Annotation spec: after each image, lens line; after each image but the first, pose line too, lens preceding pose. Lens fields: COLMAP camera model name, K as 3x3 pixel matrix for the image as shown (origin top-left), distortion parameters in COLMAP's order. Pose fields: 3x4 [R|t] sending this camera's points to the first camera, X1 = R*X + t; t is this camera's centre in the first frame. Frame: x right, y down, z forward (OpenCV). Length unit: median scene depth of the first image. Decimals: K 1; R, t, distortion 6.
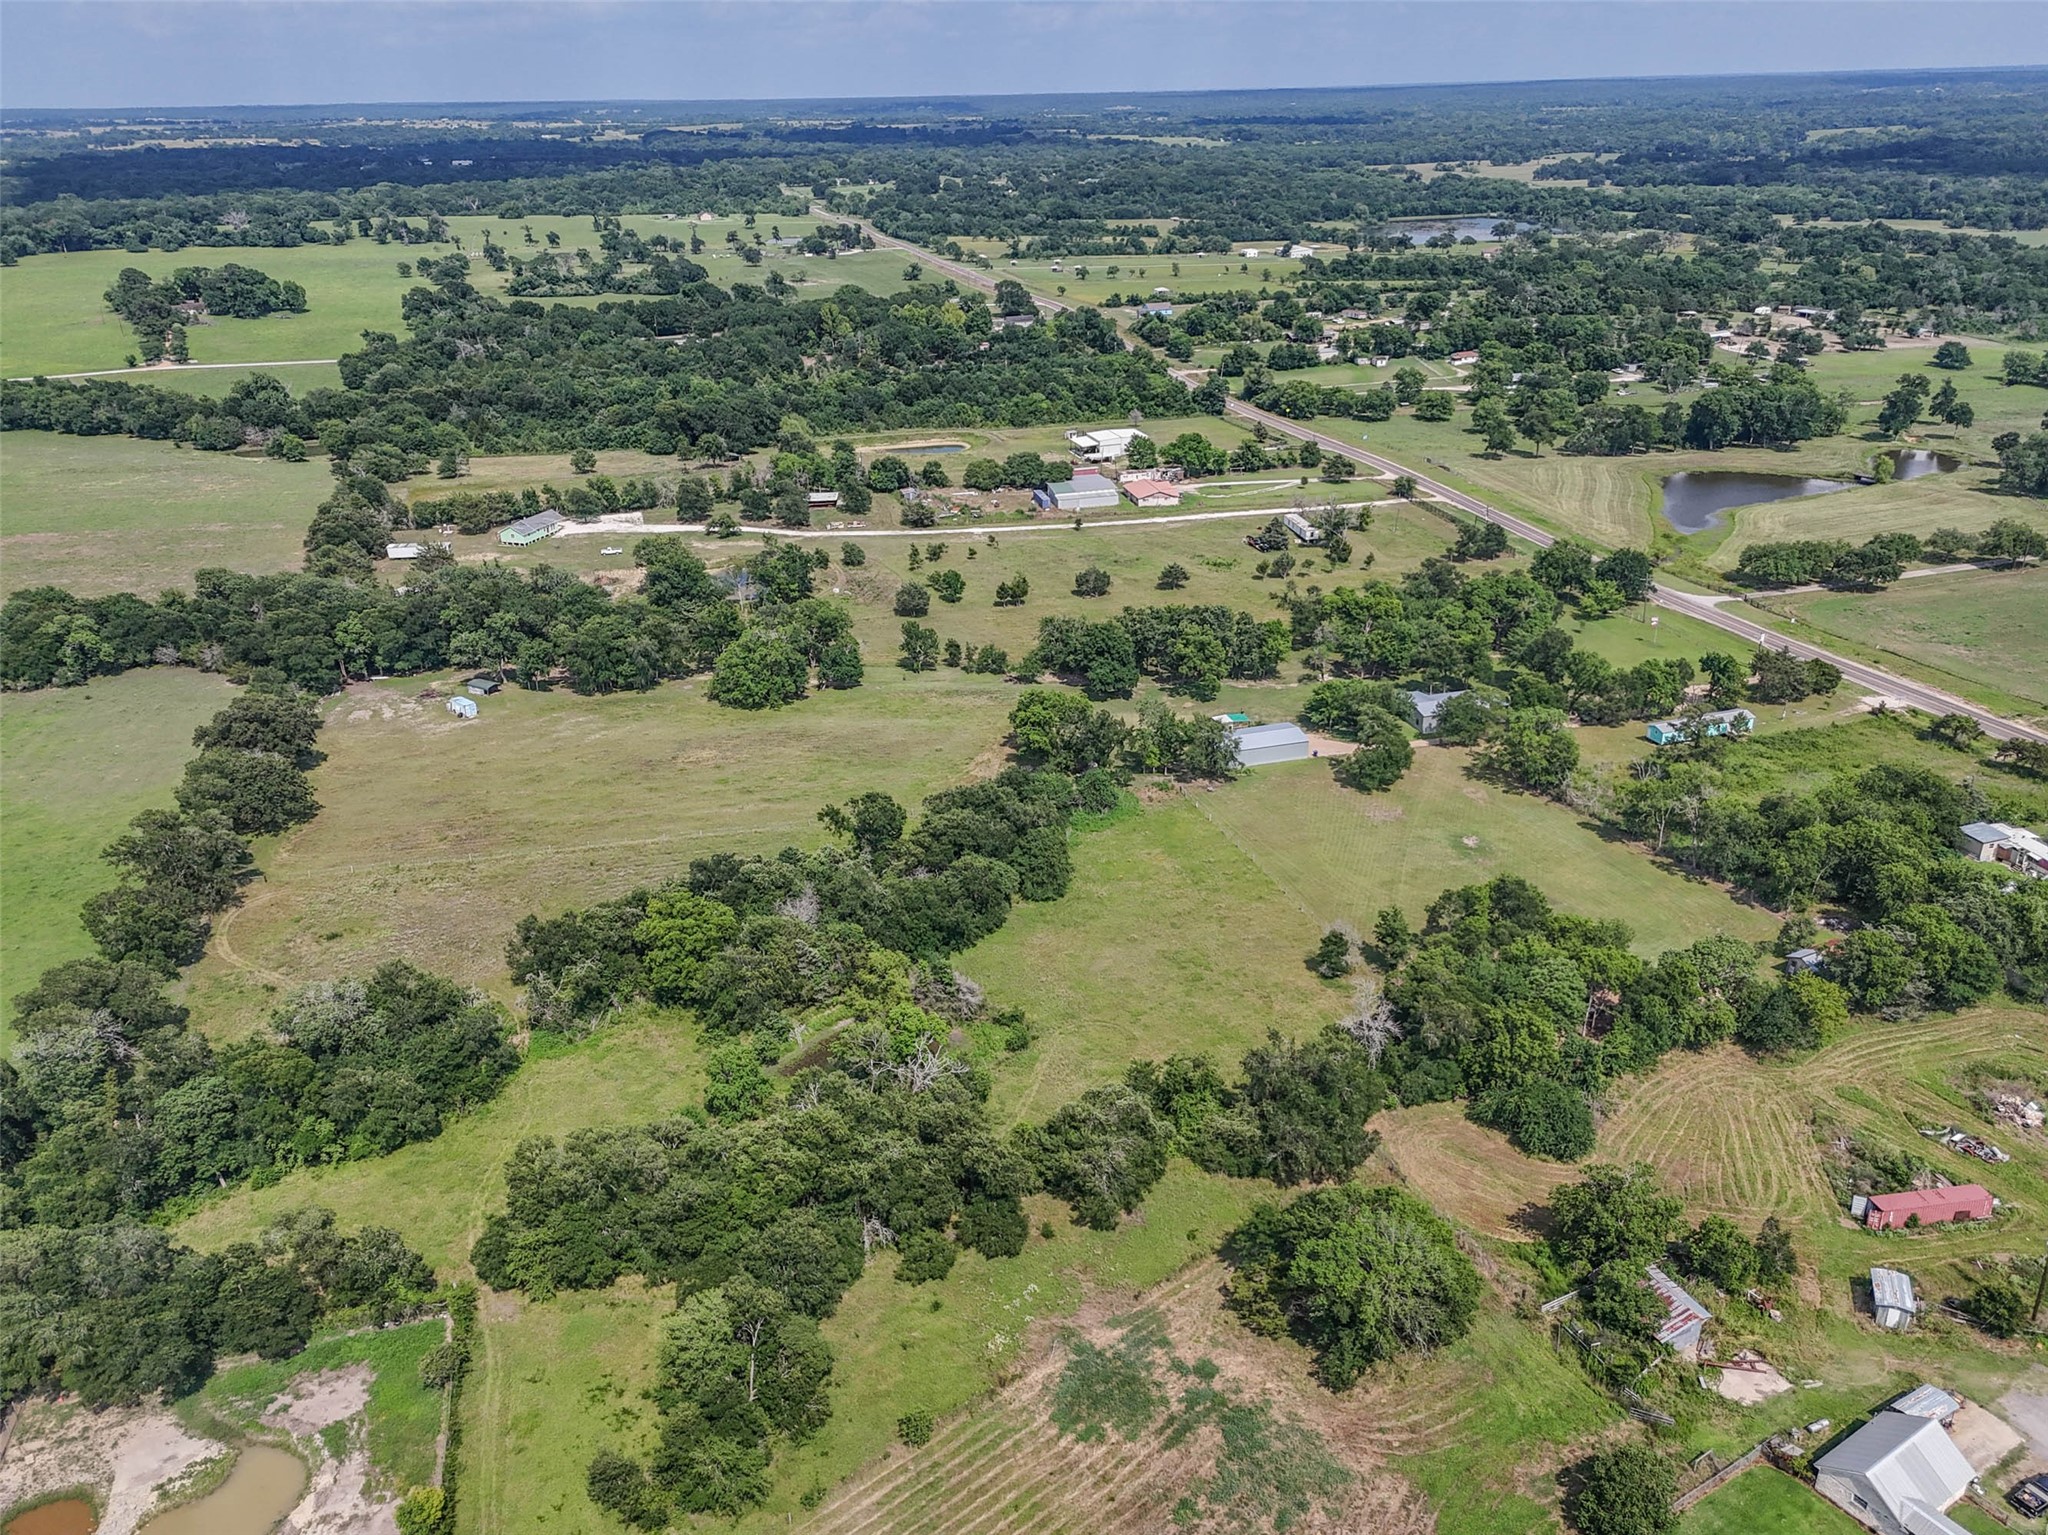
lens RADIAL K [[1514.7, 0, 1035.0], [0, 1514.7, 777.9], [0, 0, 1]] dist [0.061841, -0.050046]
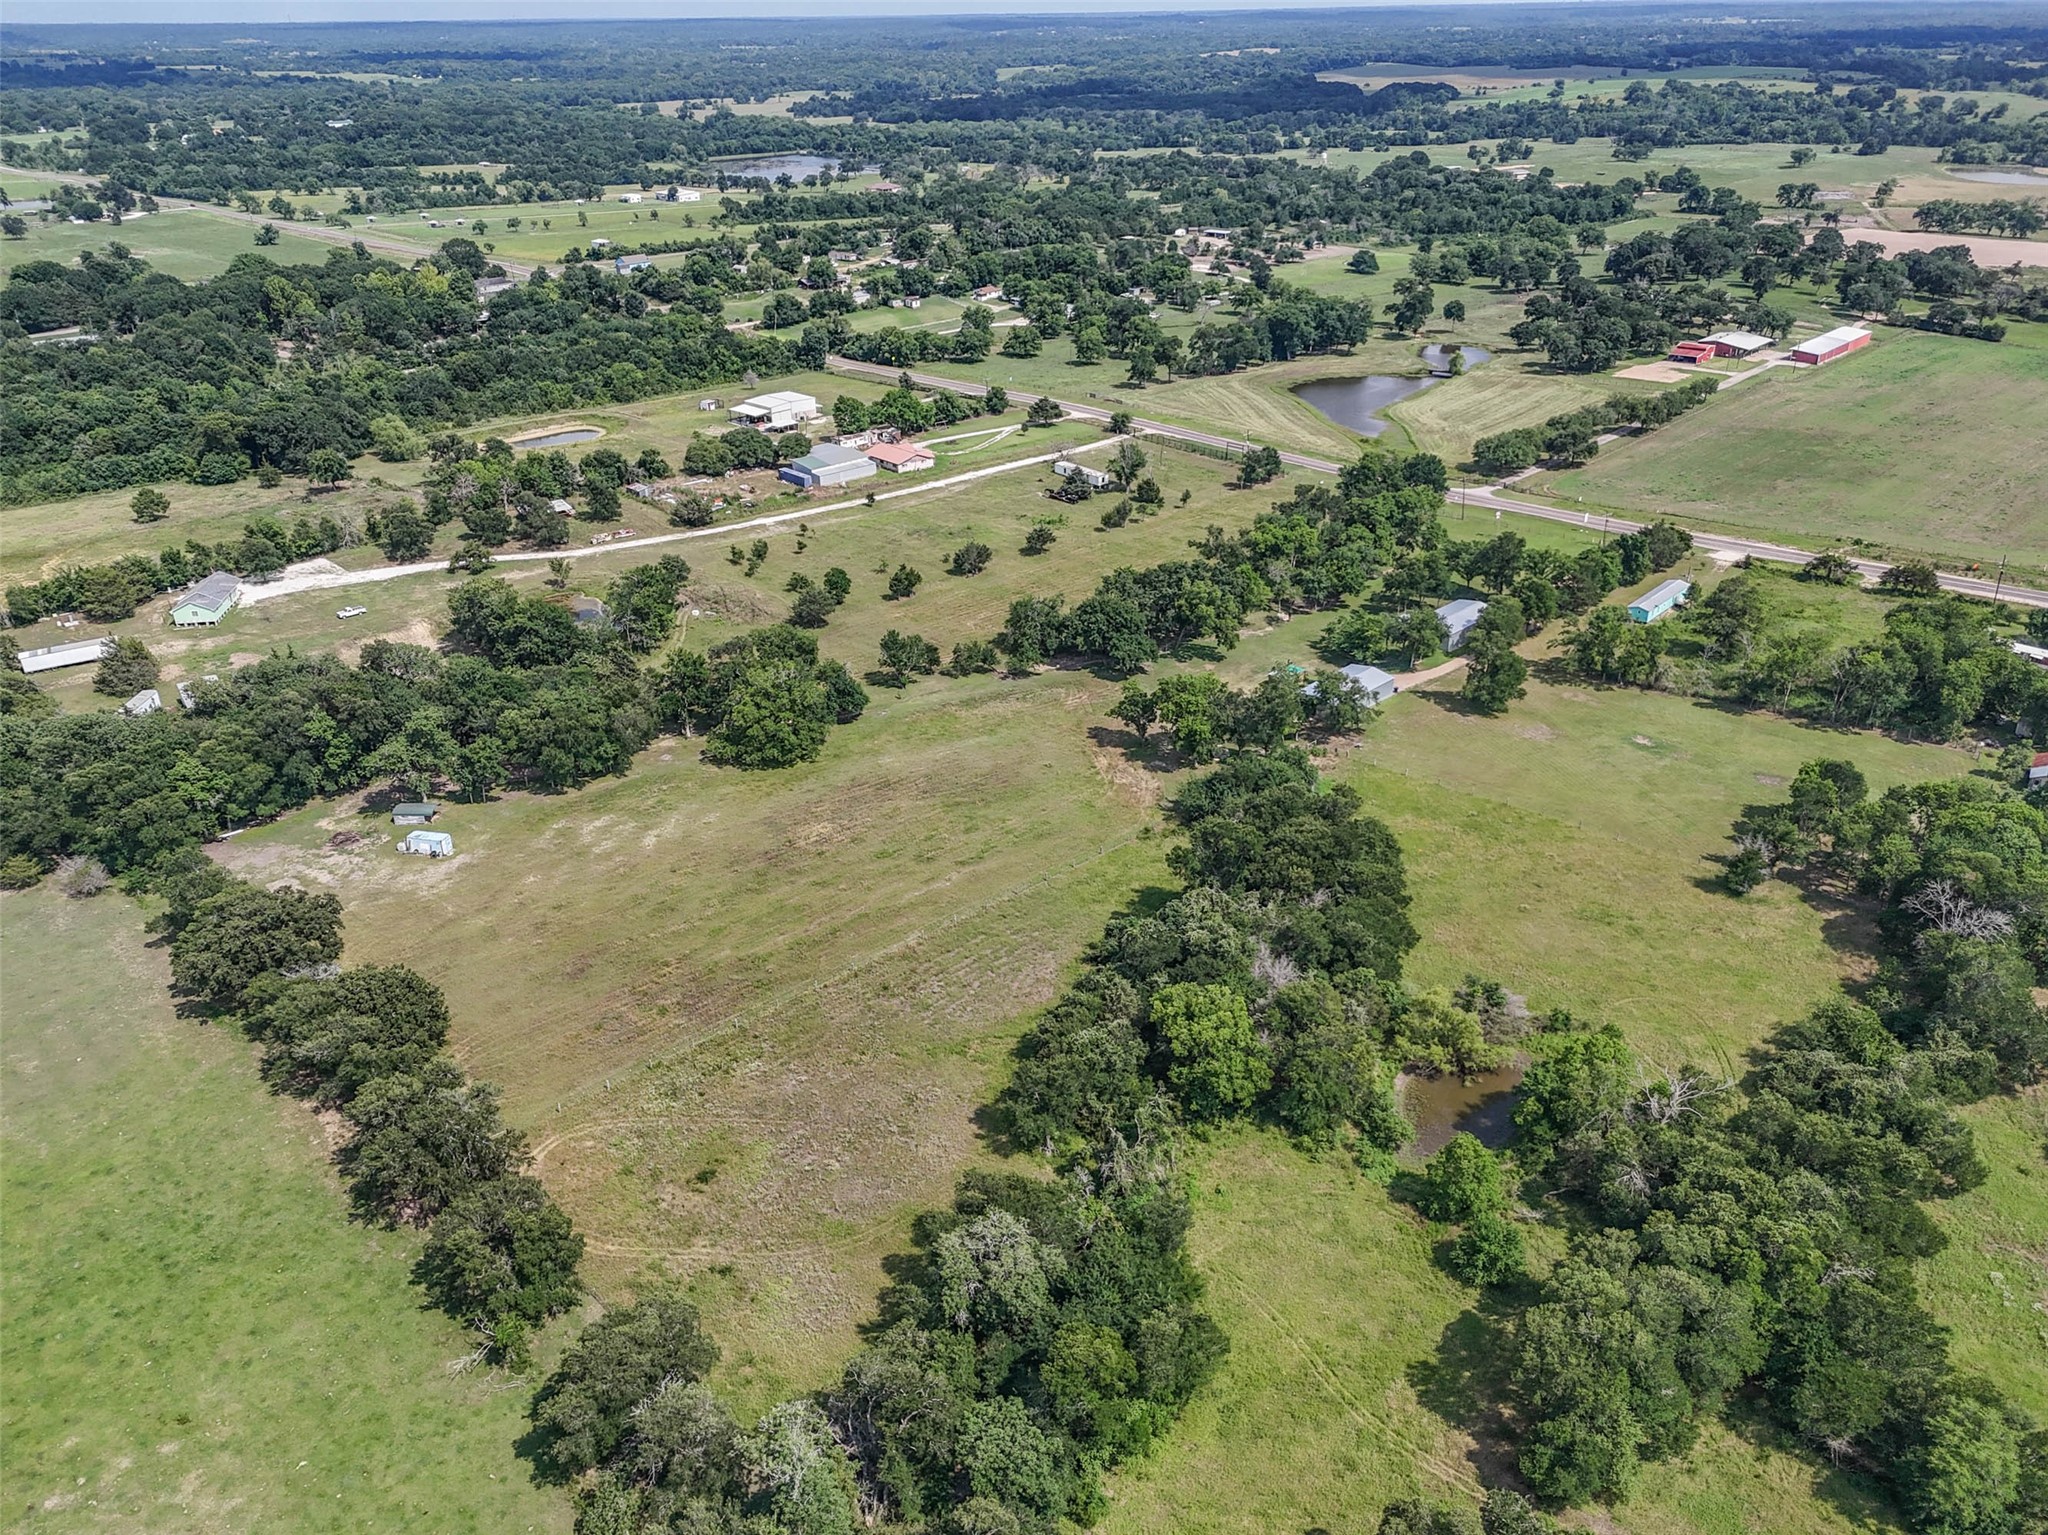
lens RADIAL K [[1514.7, 0, 1032.2], [0, 1514.7, 766.5], [0, 0, 1]] dist [0.061841, -0.050046]
pose [[0.874653, -0.208187, 0.437768, -0.321261], [0.196311, 0.977836, 0.072800, -0.058796], [-0.443221, 0.022264, 0.896136, 0.147517]]
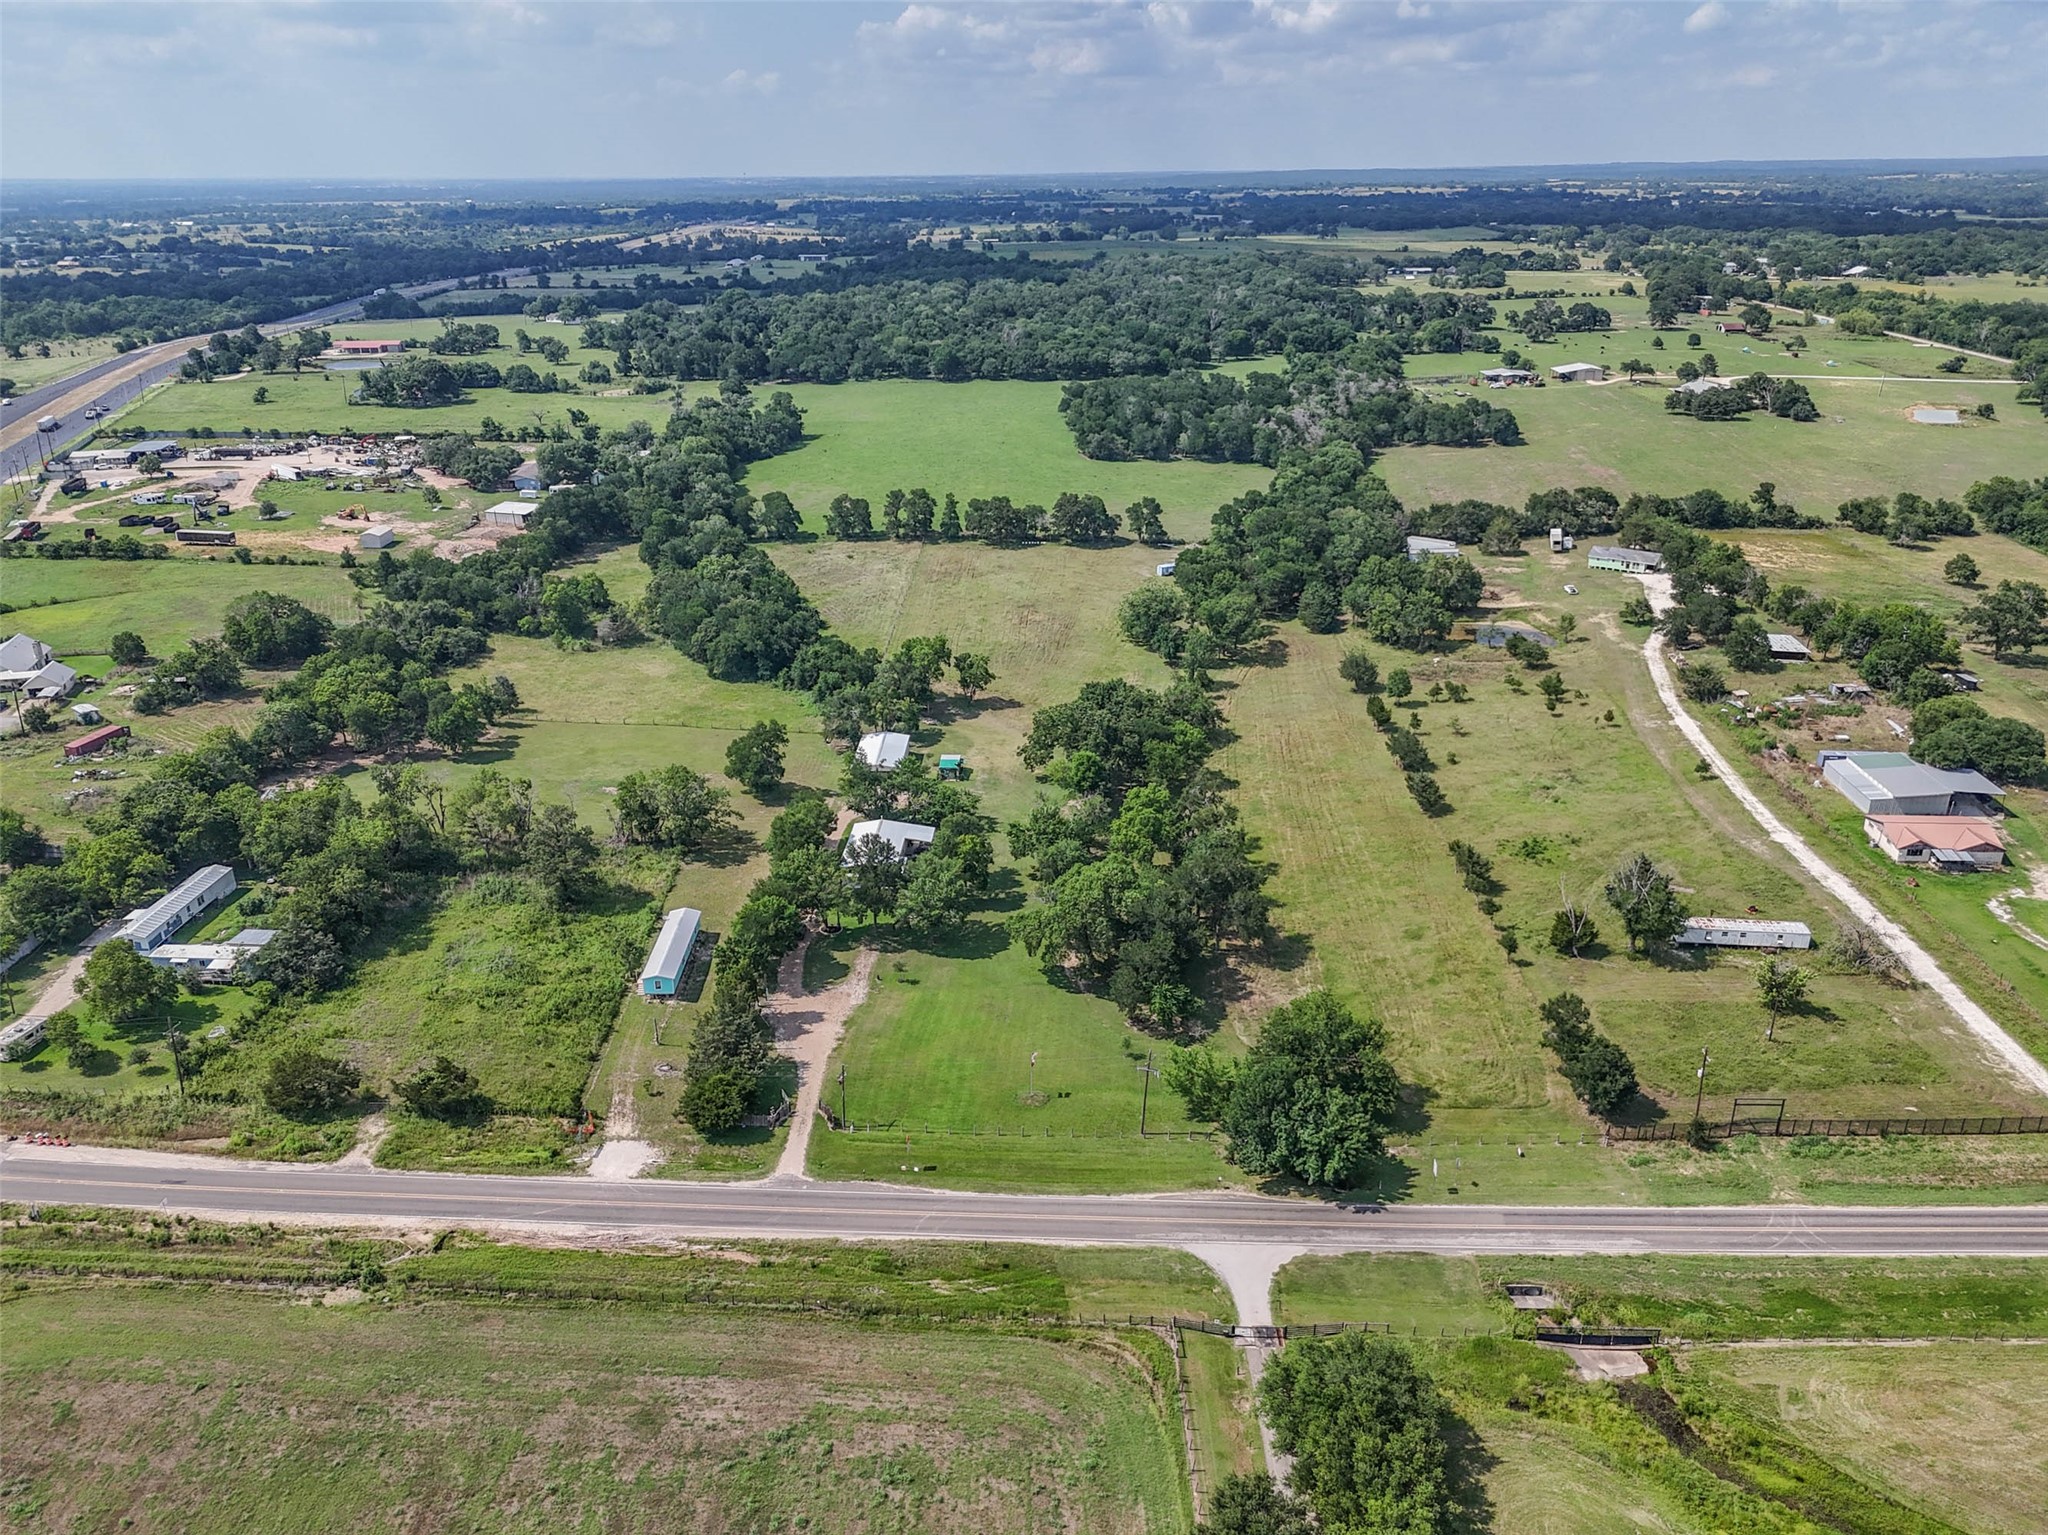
lens RADIAL K [[1514.7, 0, 1033.7], [0, 1514.7, 780.8], [0, 0, 1]] dist [0.061841, -0.050046]
pose [[-0.299773, 0.376089, -0.876751, 0.704034], [-0.377271, 0.797368, 0.471031, -0.369030], [0.876243, 0.471976, -0.097142, 0.819801]]
